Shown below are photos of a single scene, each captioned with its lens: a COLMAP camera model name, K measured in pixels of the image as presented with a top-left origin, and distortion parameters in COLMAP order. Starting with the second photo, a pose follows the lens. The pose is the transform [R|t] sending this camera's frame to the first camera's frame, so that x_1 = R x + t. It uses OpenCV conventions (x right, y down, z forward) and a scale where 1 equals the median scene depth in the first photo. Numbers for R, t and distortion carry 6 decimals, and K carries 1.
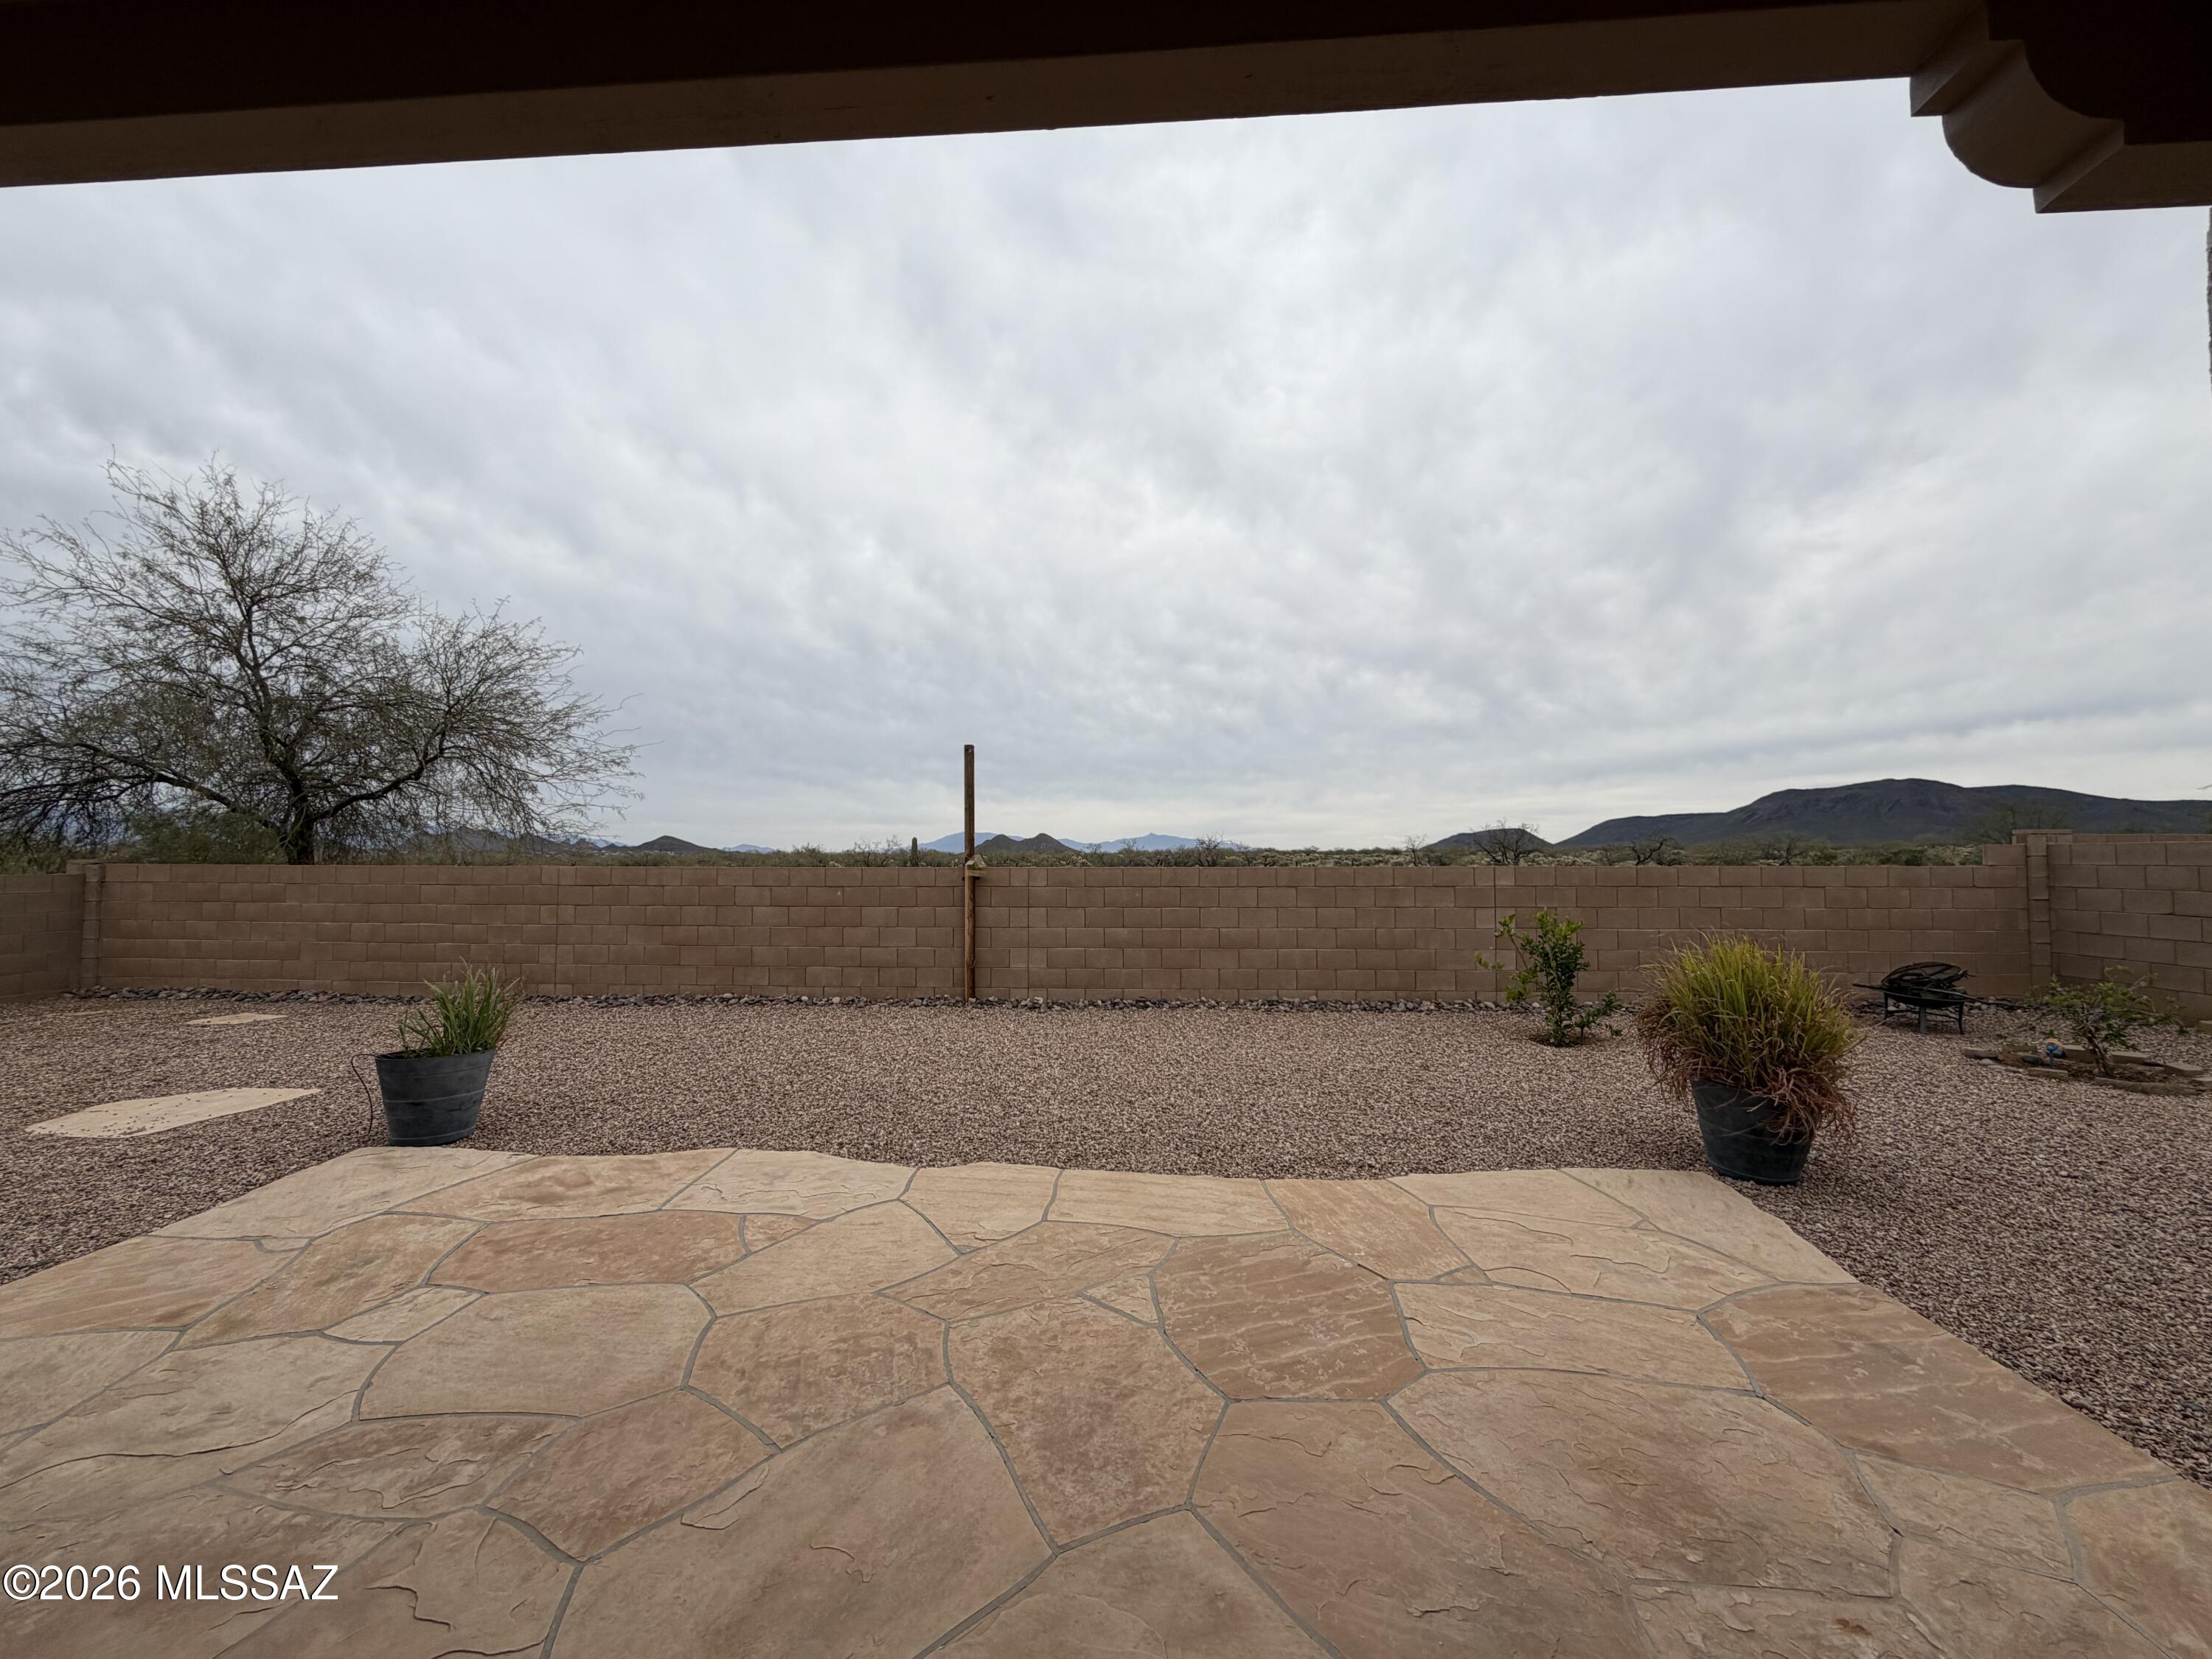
lens RADIAL K [[902.2, 0, 1114.9], [0, 902.2, 839.1], [0, 0, 1]] dist [0.001522, -0.000268]
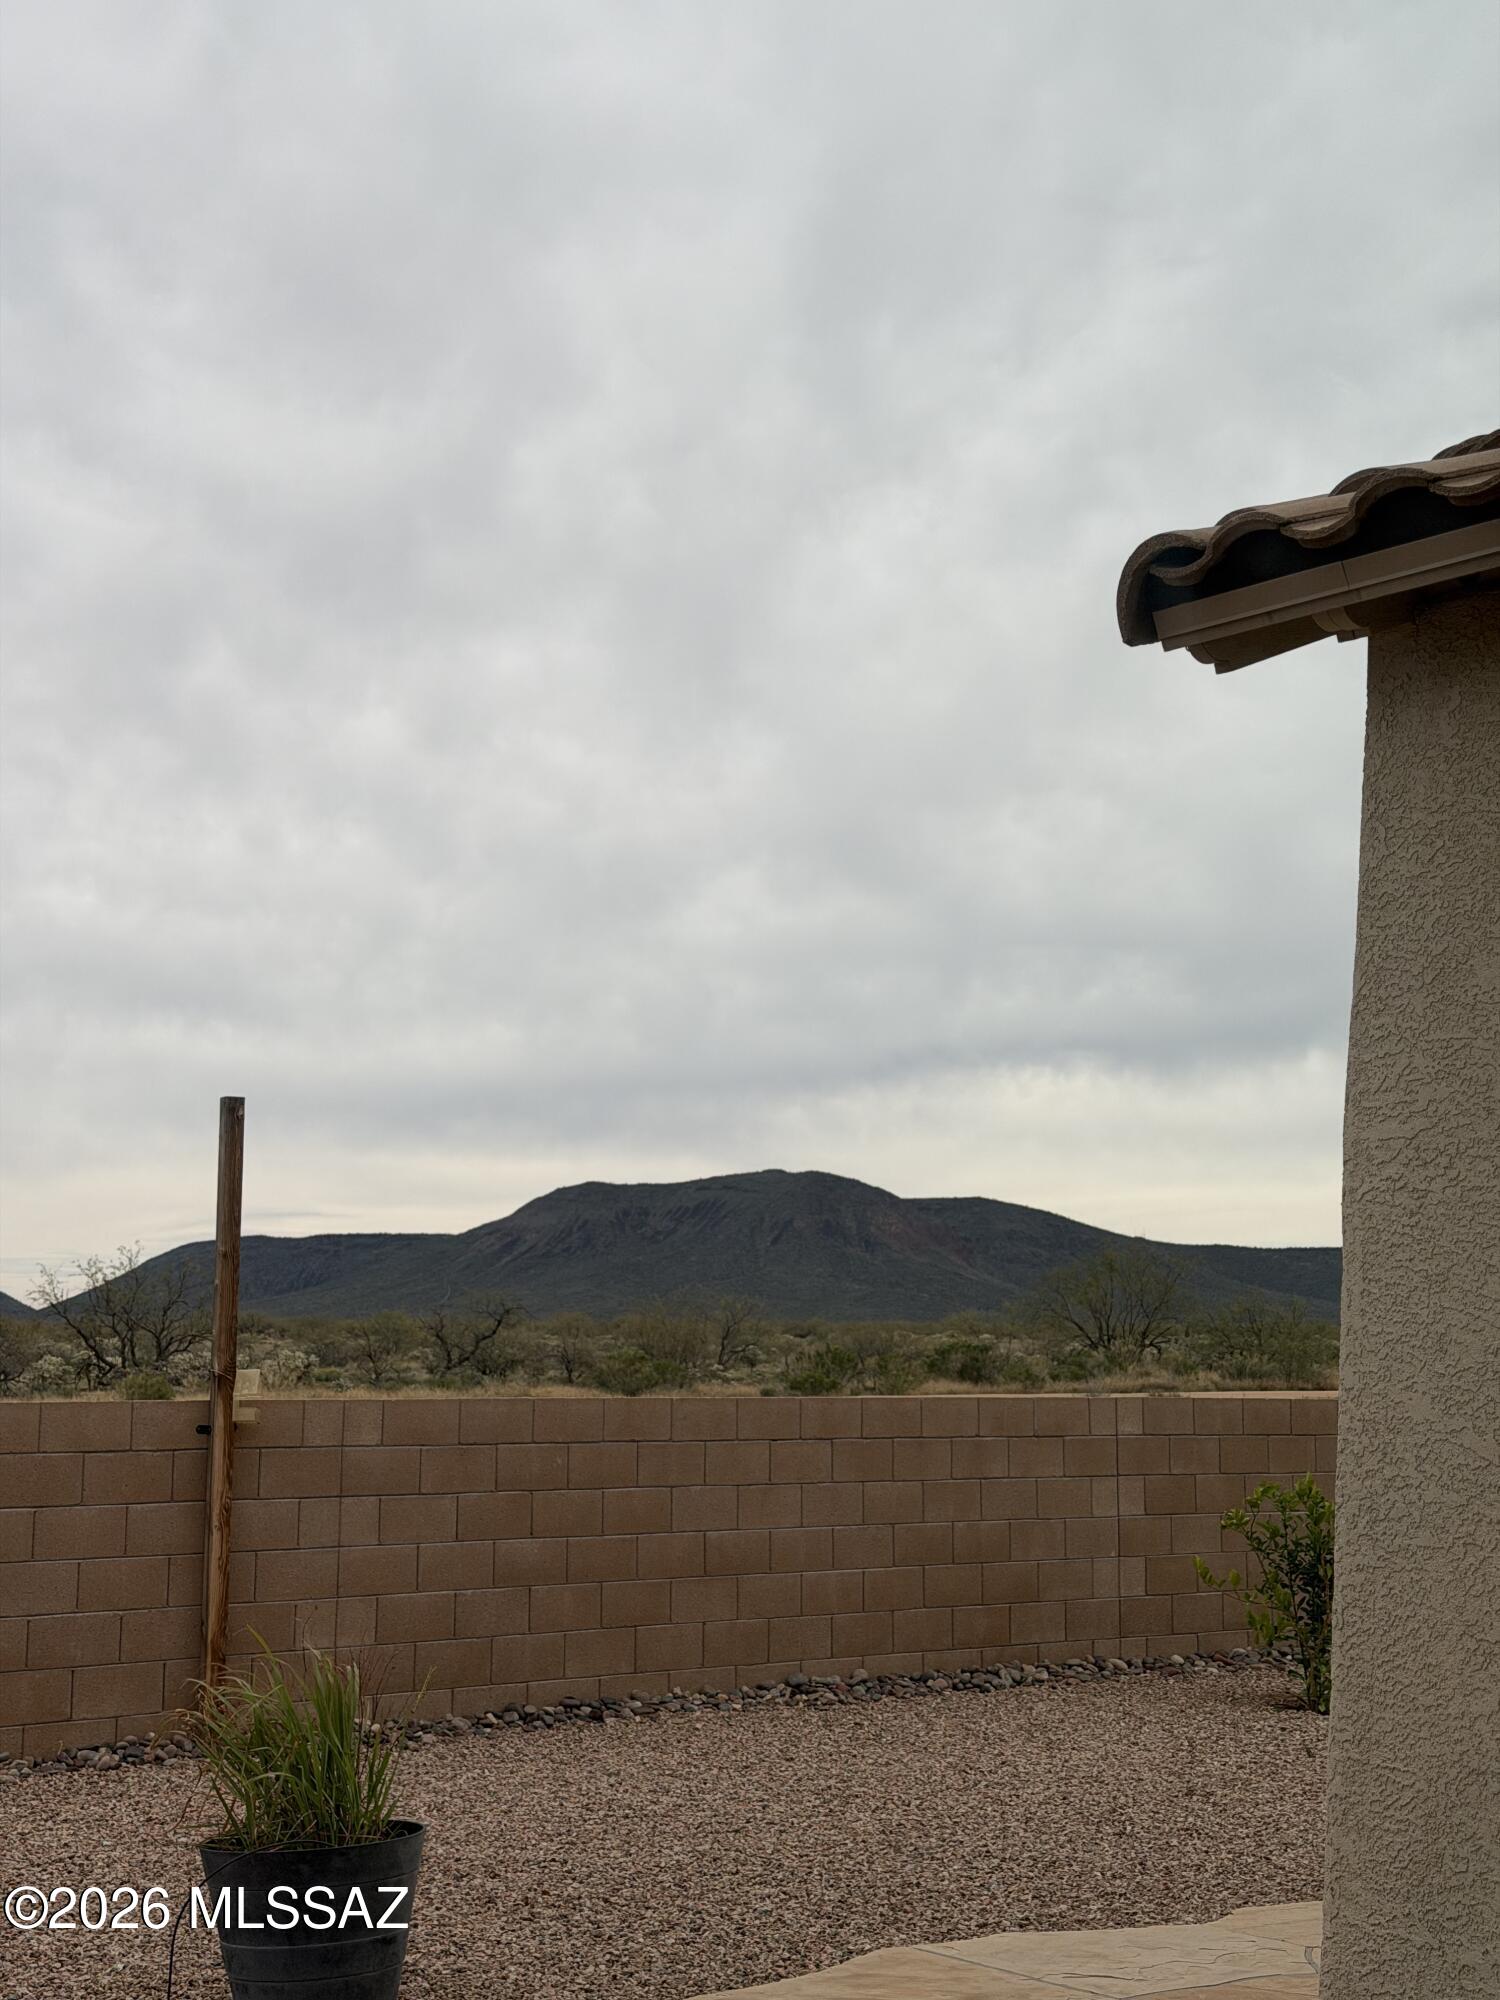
lens RADIAL K [[2835.6, 0, 767.5], [0, 2835.6, 997.1], [0, 0, 1]] dist [0.128730, 0.000000]
pose [[0.749394, 0.091583, 0.655760, -0.817000], [-0.025570, 0.993652, -0.109551, -0.013526], [-0.661630, 0.065329, 0.746979, -0.126373]]
